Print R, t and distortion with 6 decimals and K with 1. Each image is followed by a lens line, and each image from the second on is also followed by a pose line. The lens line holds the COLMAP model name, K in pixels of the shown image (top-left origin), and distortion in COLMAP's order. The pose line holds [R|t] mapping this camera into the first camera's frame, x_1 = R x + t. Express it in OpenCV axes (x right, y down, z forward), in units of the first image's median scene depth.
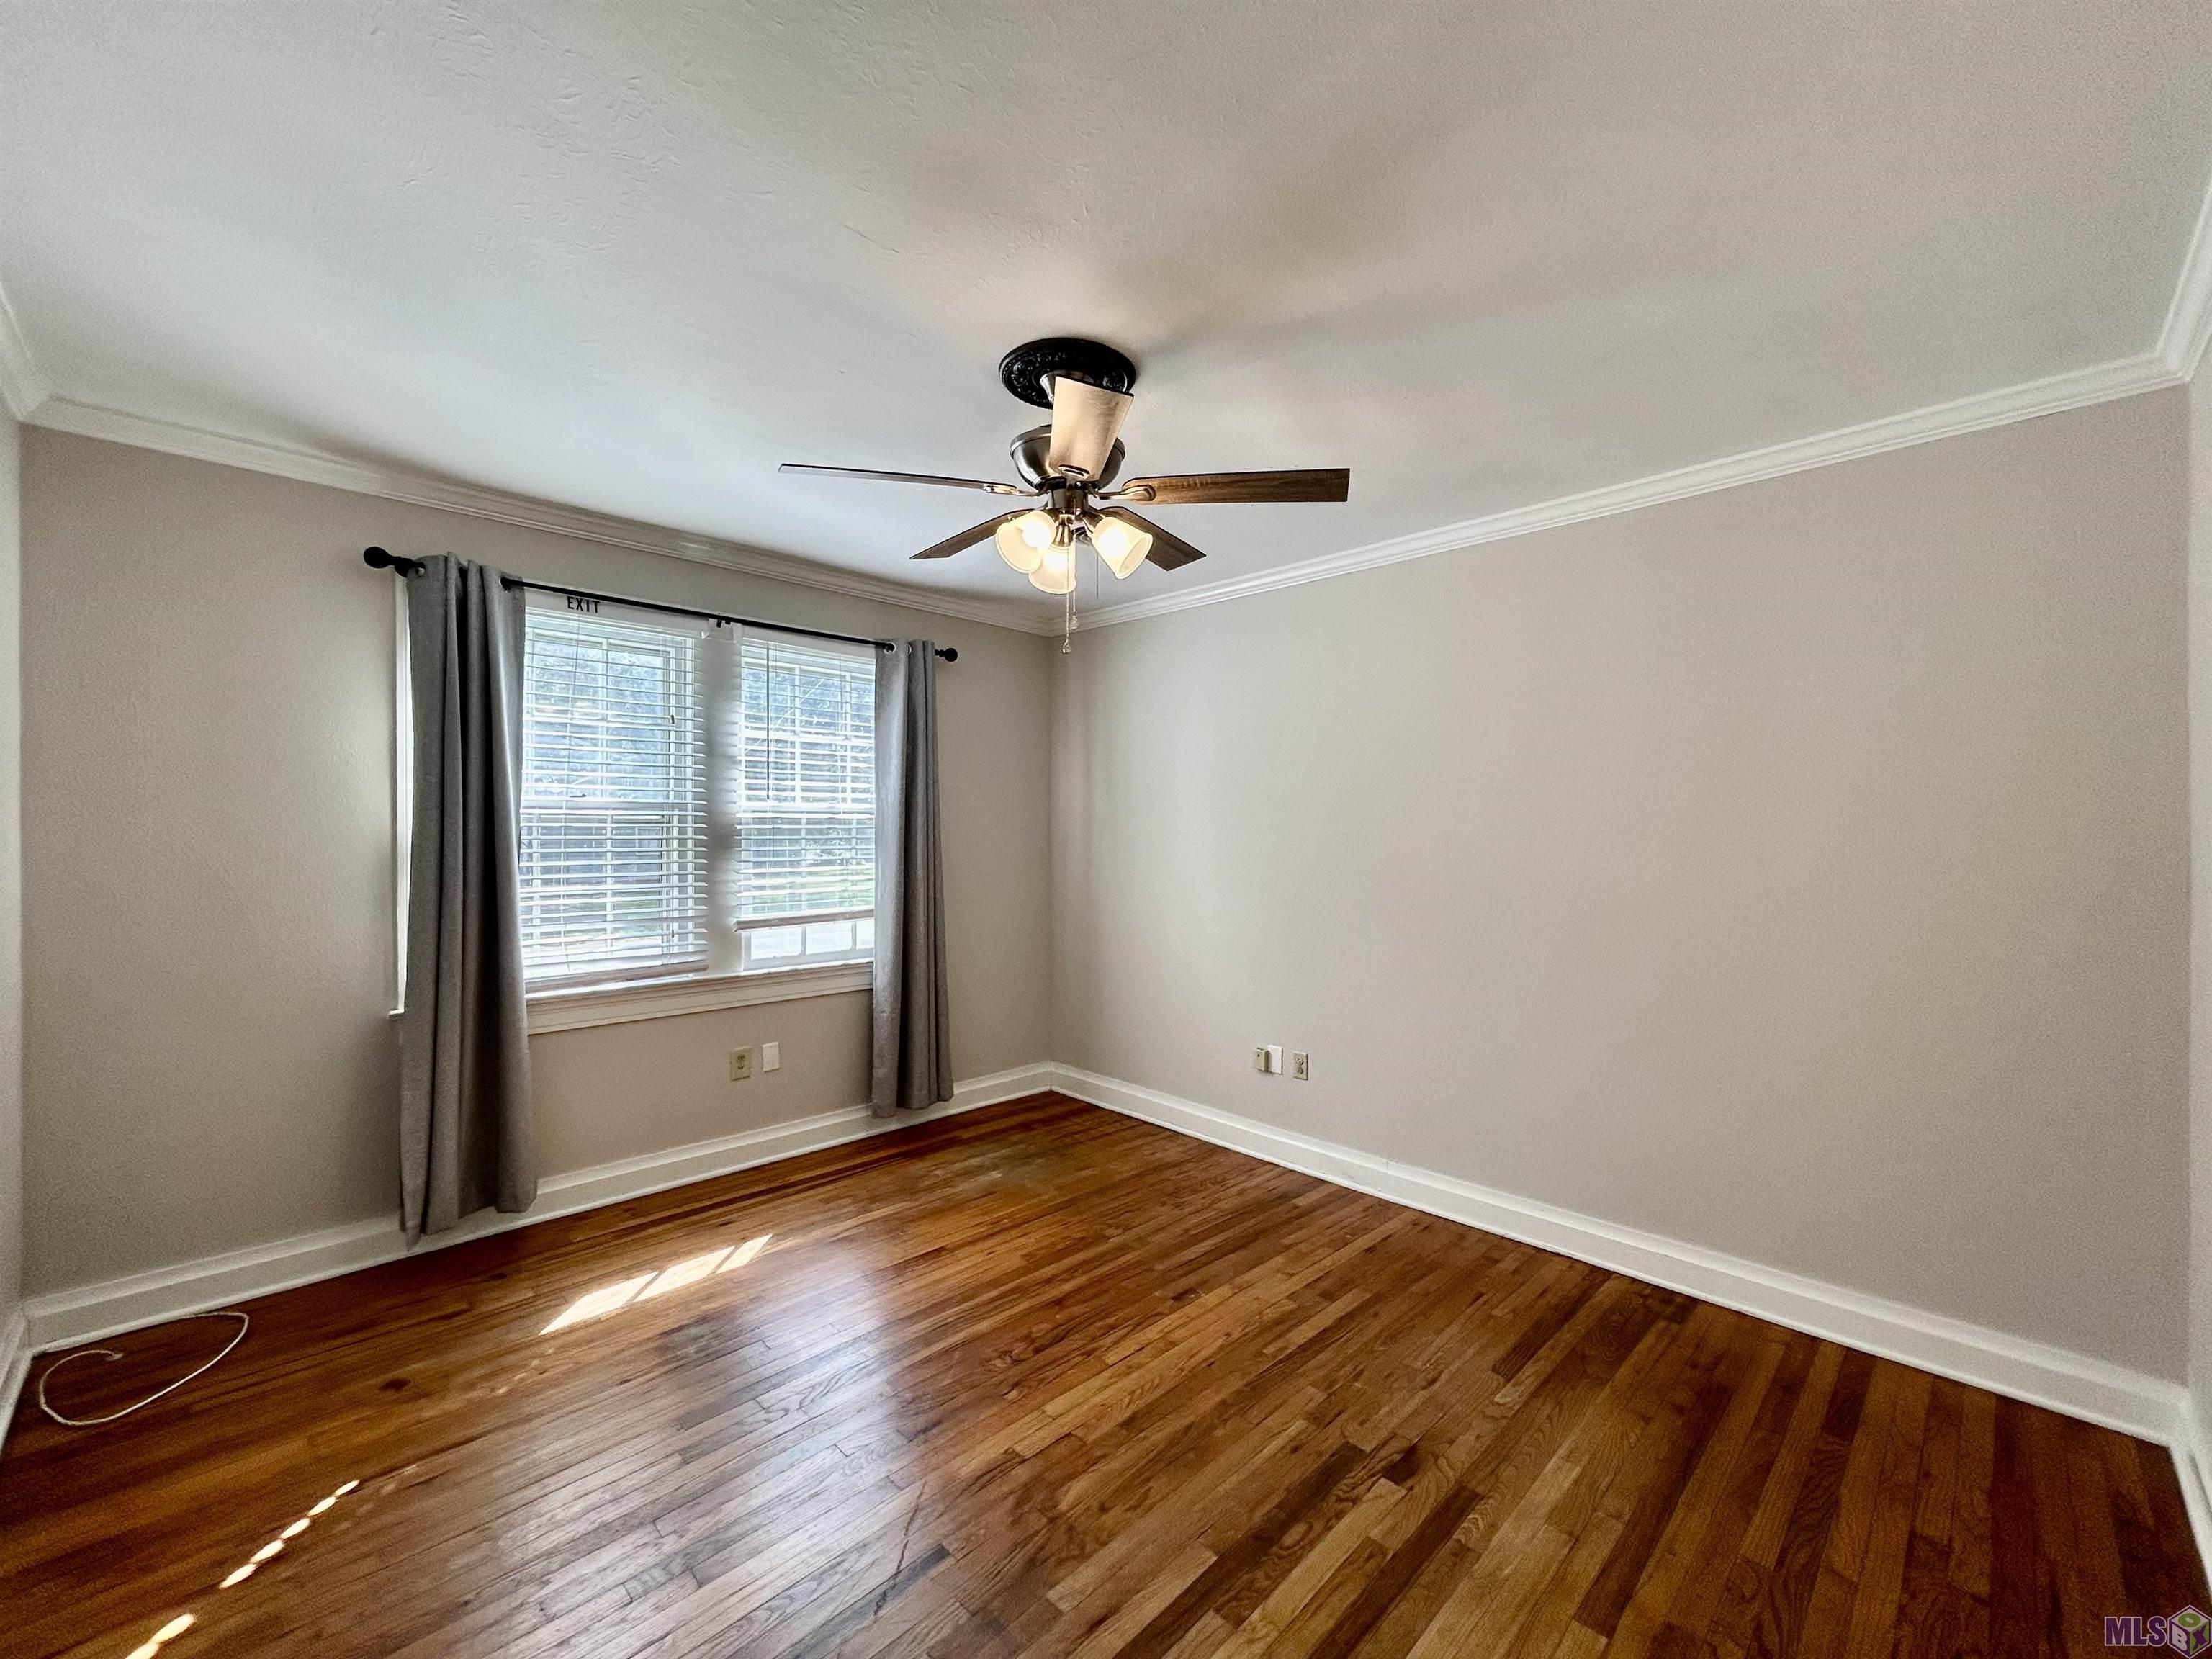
lens RADIAL K [[899.7, 0, 1106.4], [0, 899.7, 832.5], [0, 0, 1]] dist [-0.002405, 0.002597]
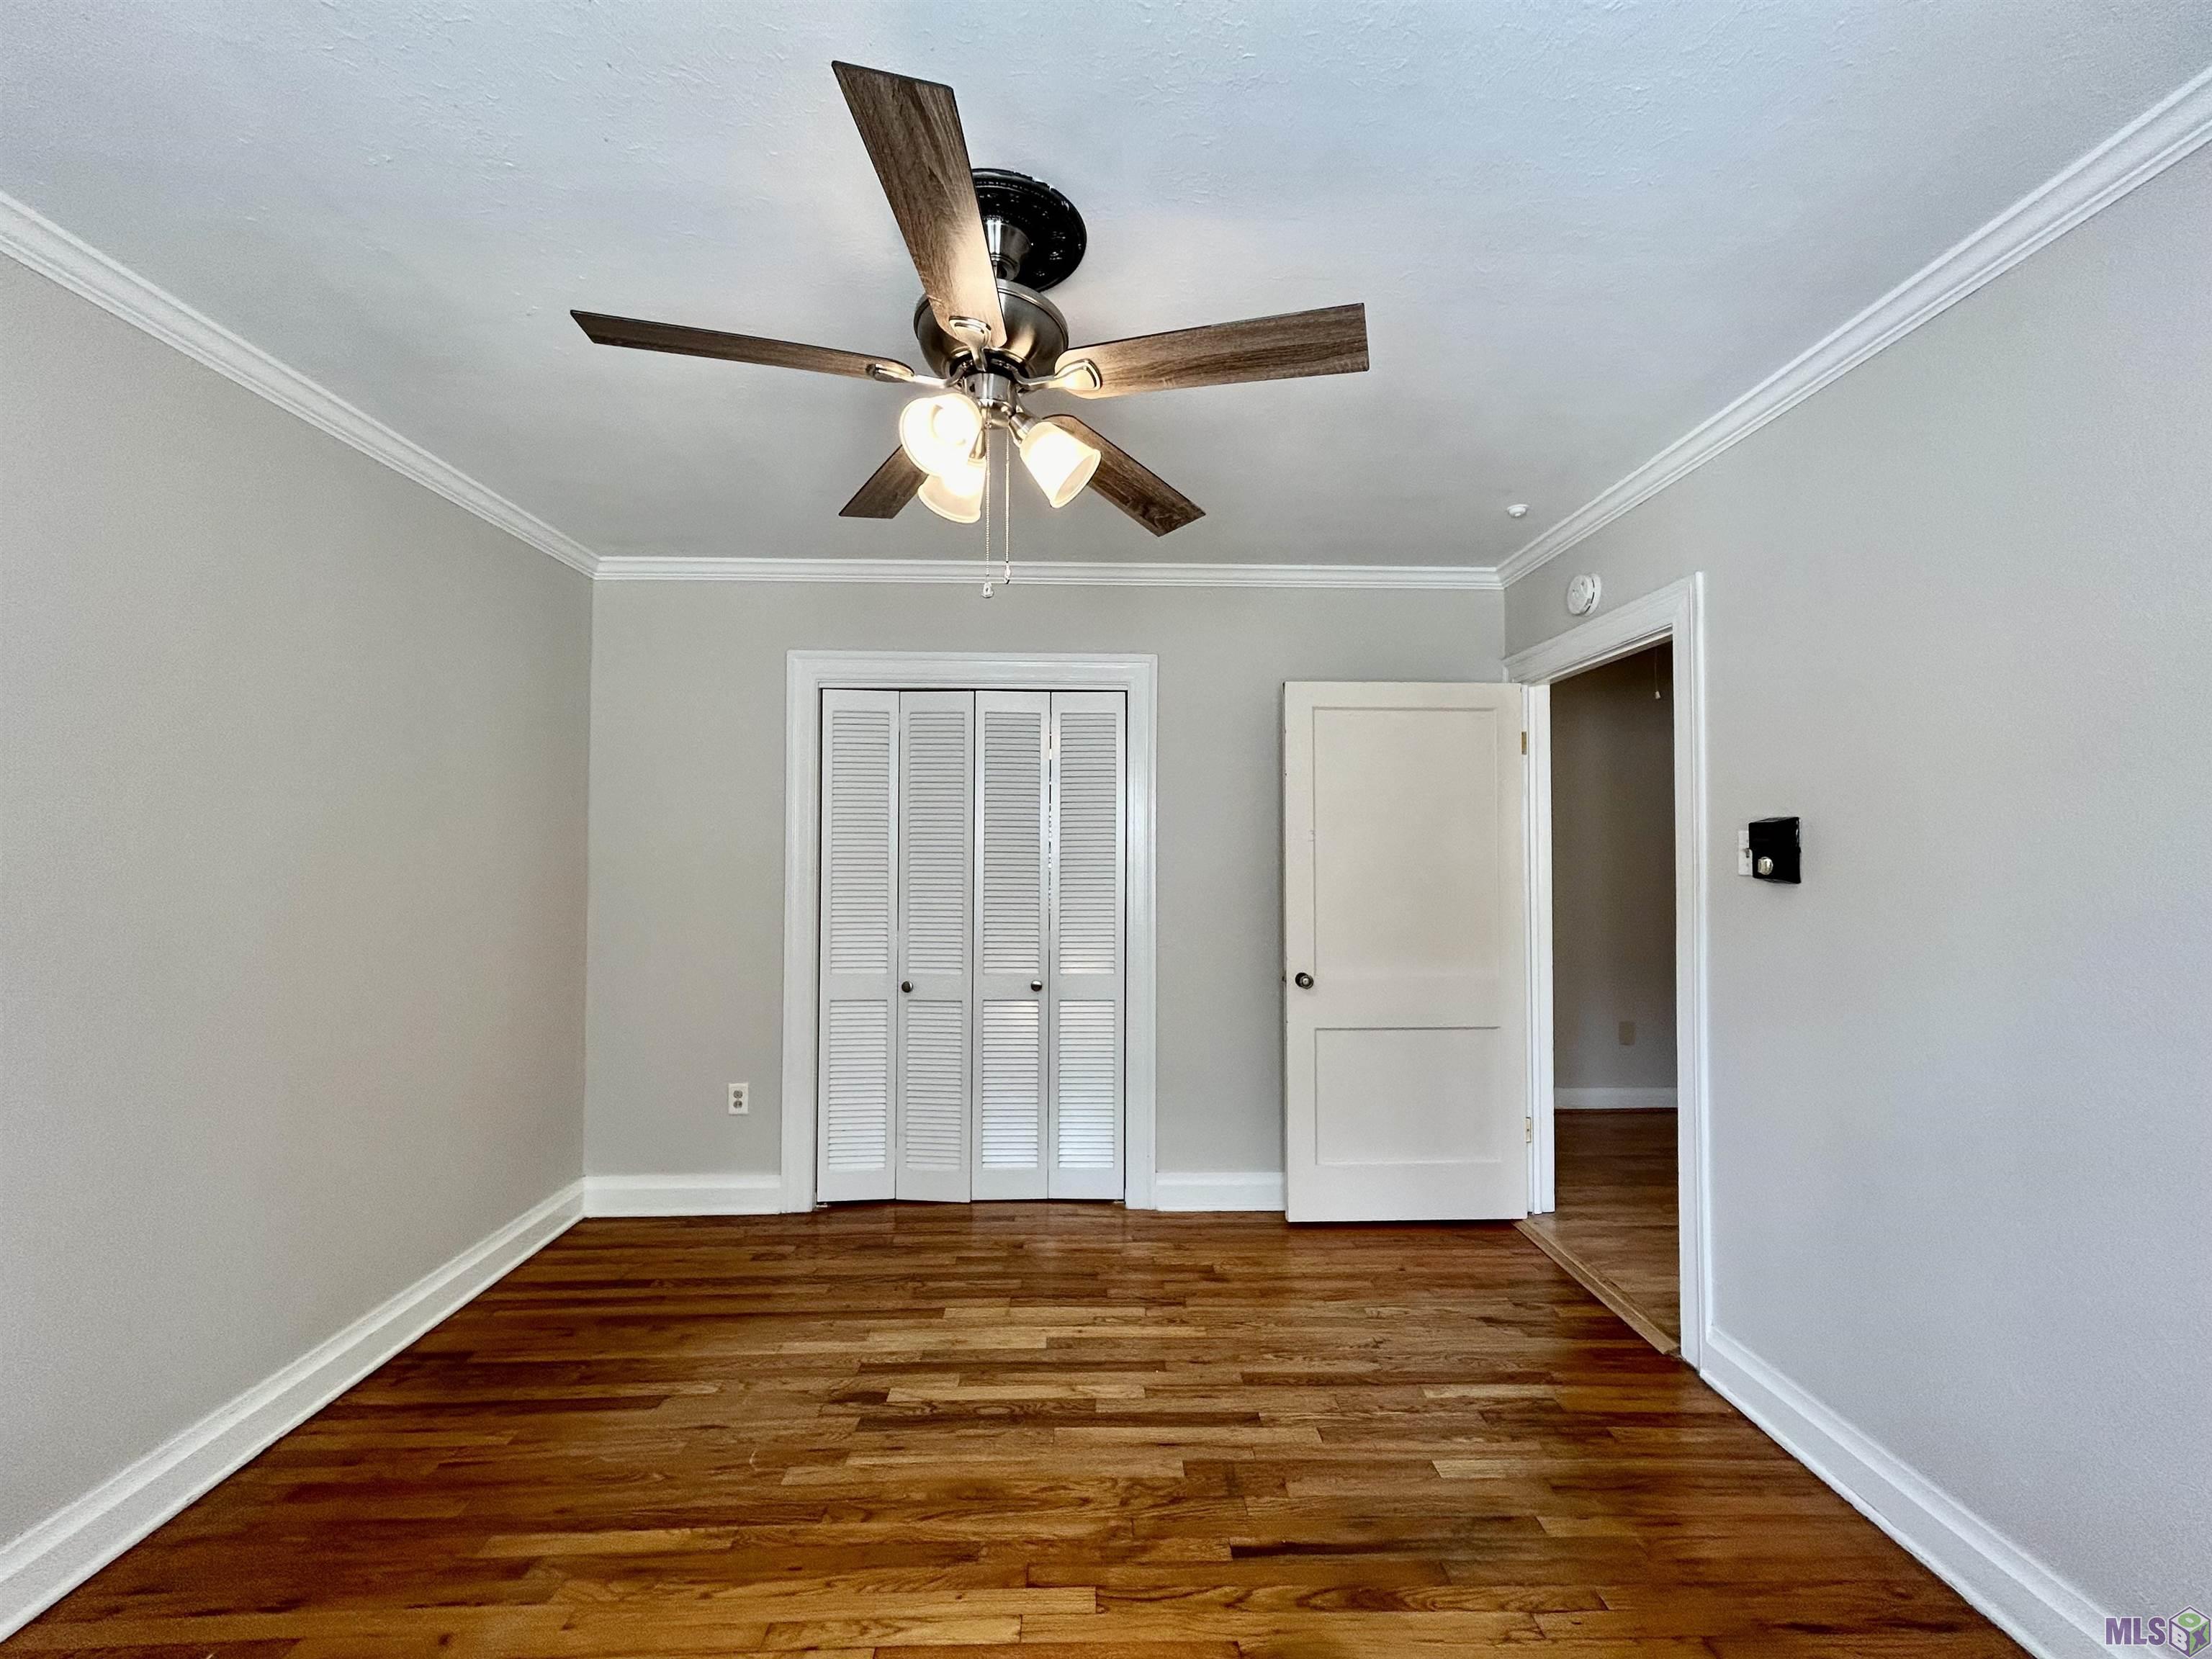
lens RADIAL K [[899.7, 0, 1106.4], [0, 899.7, 832.5], [0, 0, 1]] dist [-0.002405, 0.002597]
pose [[-0.728662, 0.009519, 0.684808, -0.648632], [-0.004274, 0.999821, -0.018446, 0.005159], [-0.684860, -0.016367, -0.728490, 1.543332]]
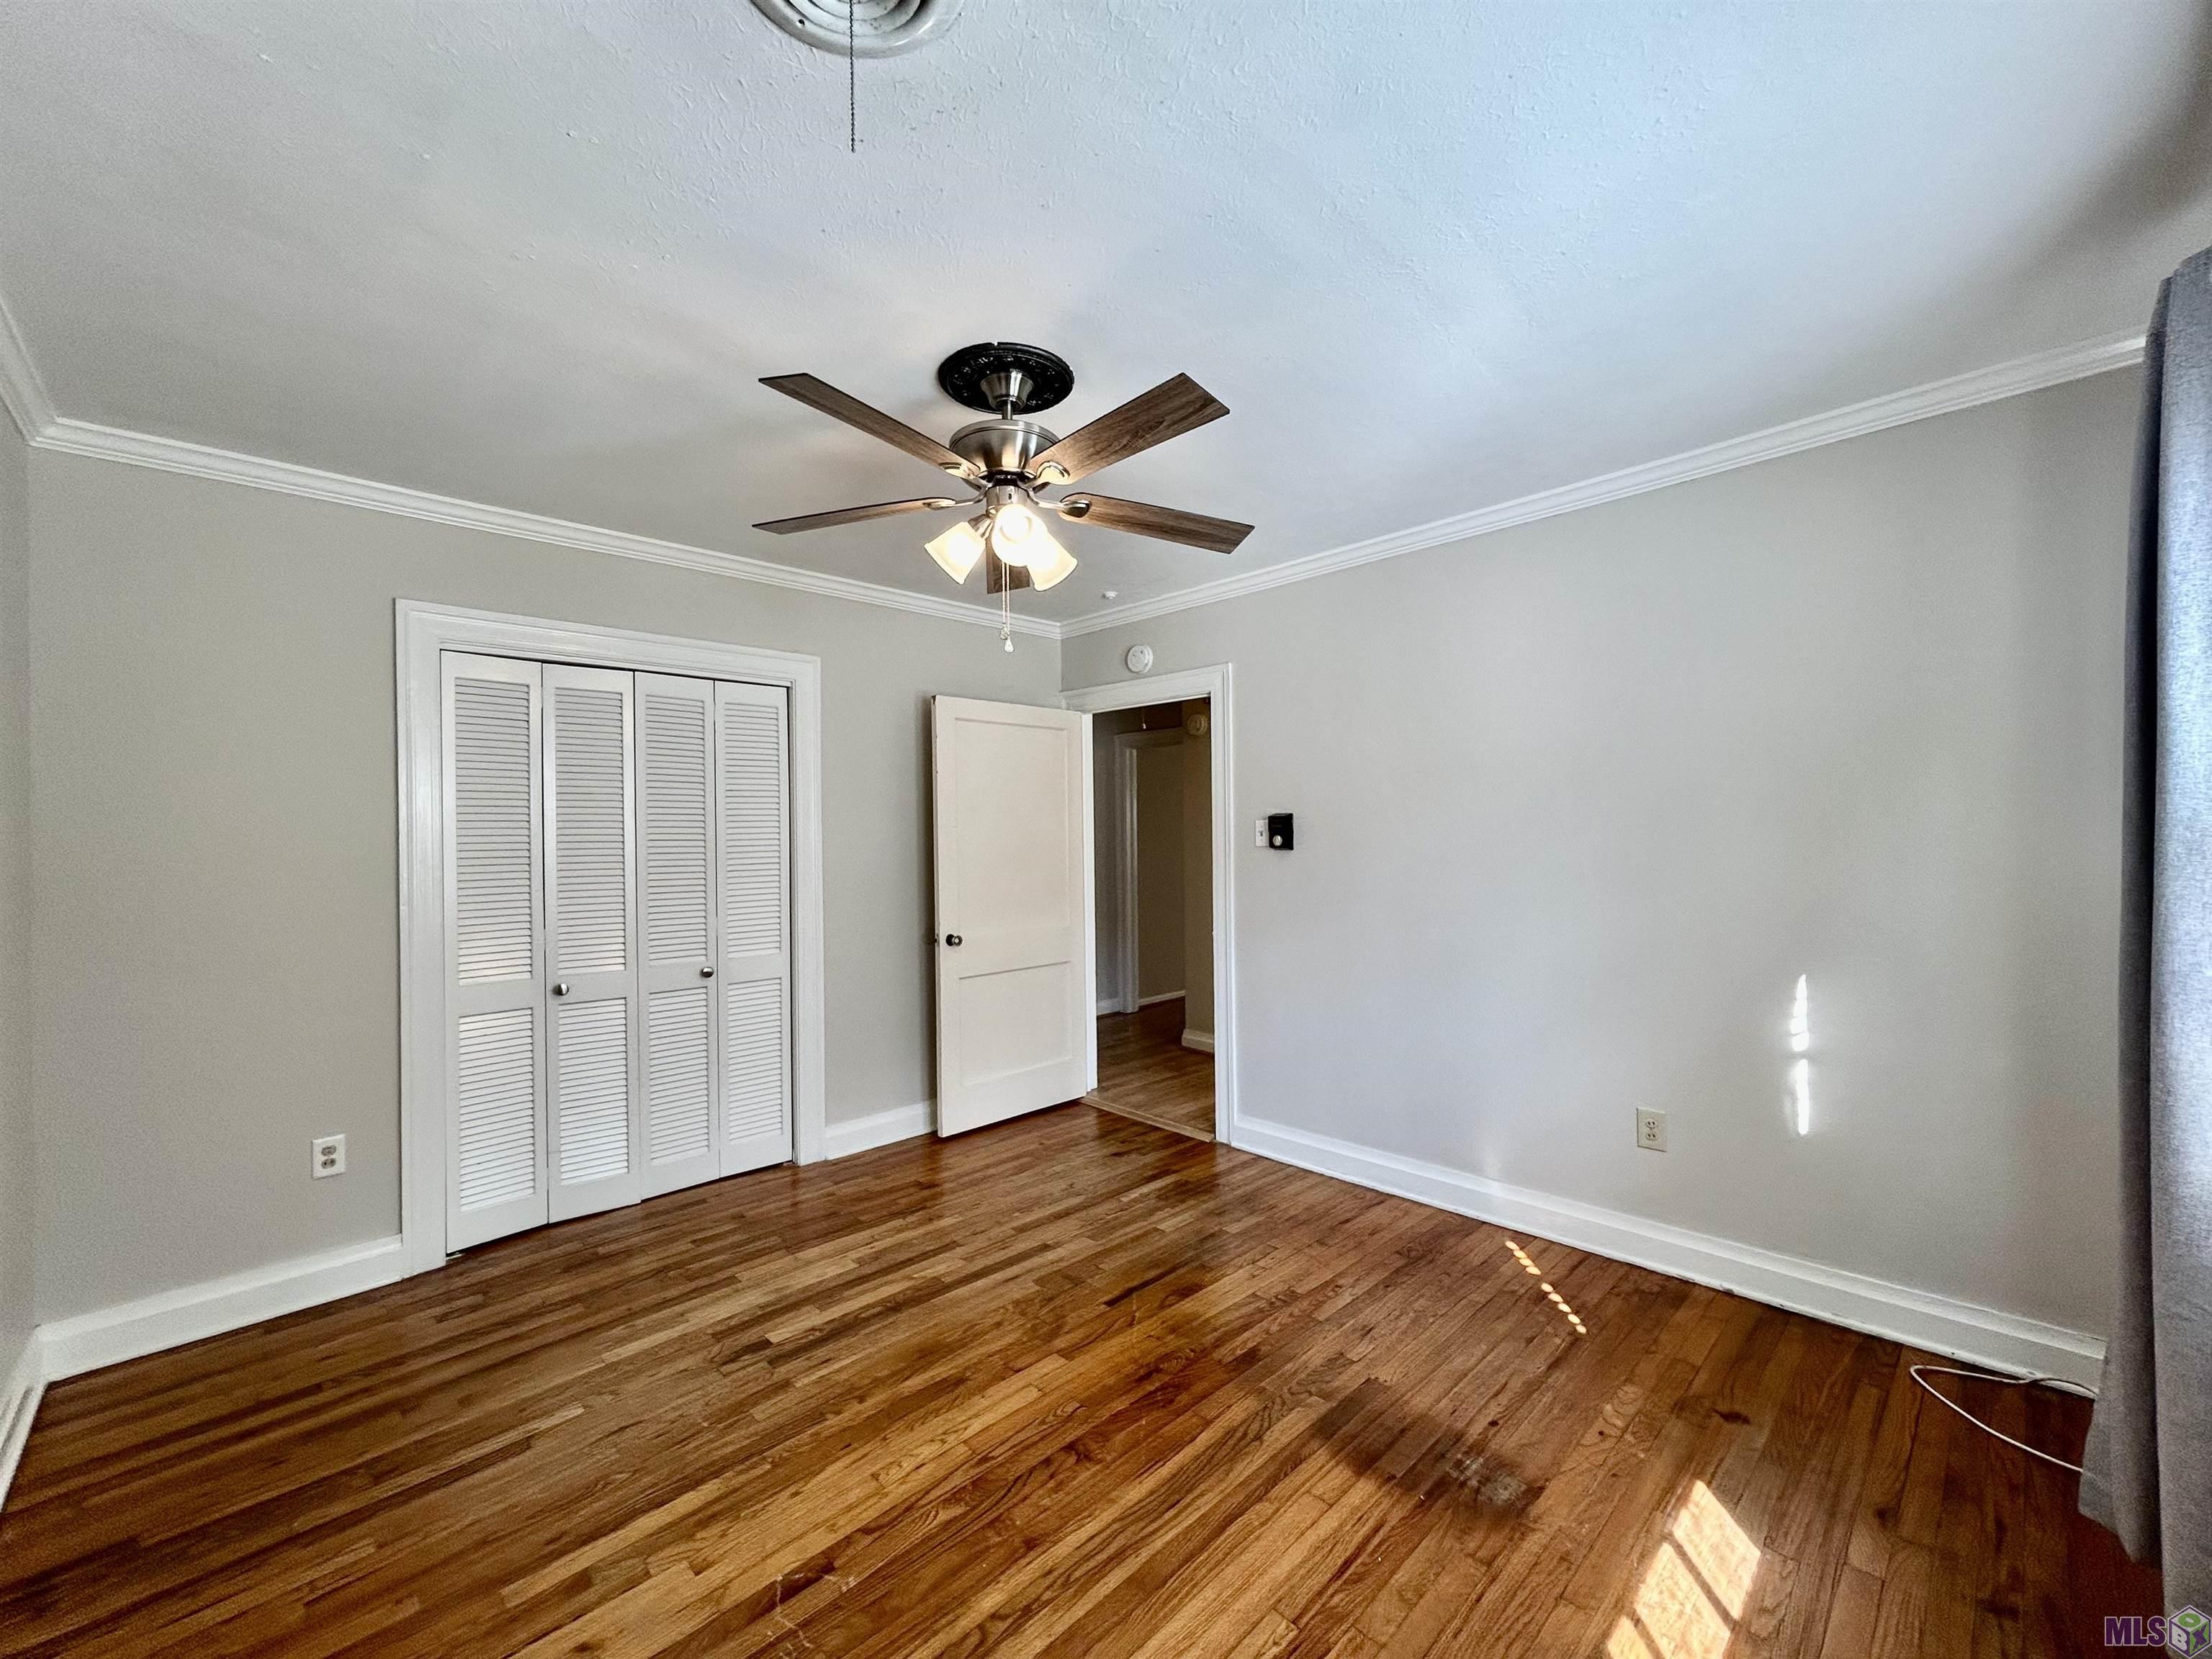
lens RADIAL K [[899.7, 0, 1106.4], [0, 899.7, 832.5], [0, 0, 1]] dist [-0.002405, 0.002597]
pose [[-0.999912, 0.005599, 0.012015, -0.167708], [0.005639, 0.999979, 0.003306, -0.003684], [-0.011997, 0.003374, -0.999922, 2.098383]]
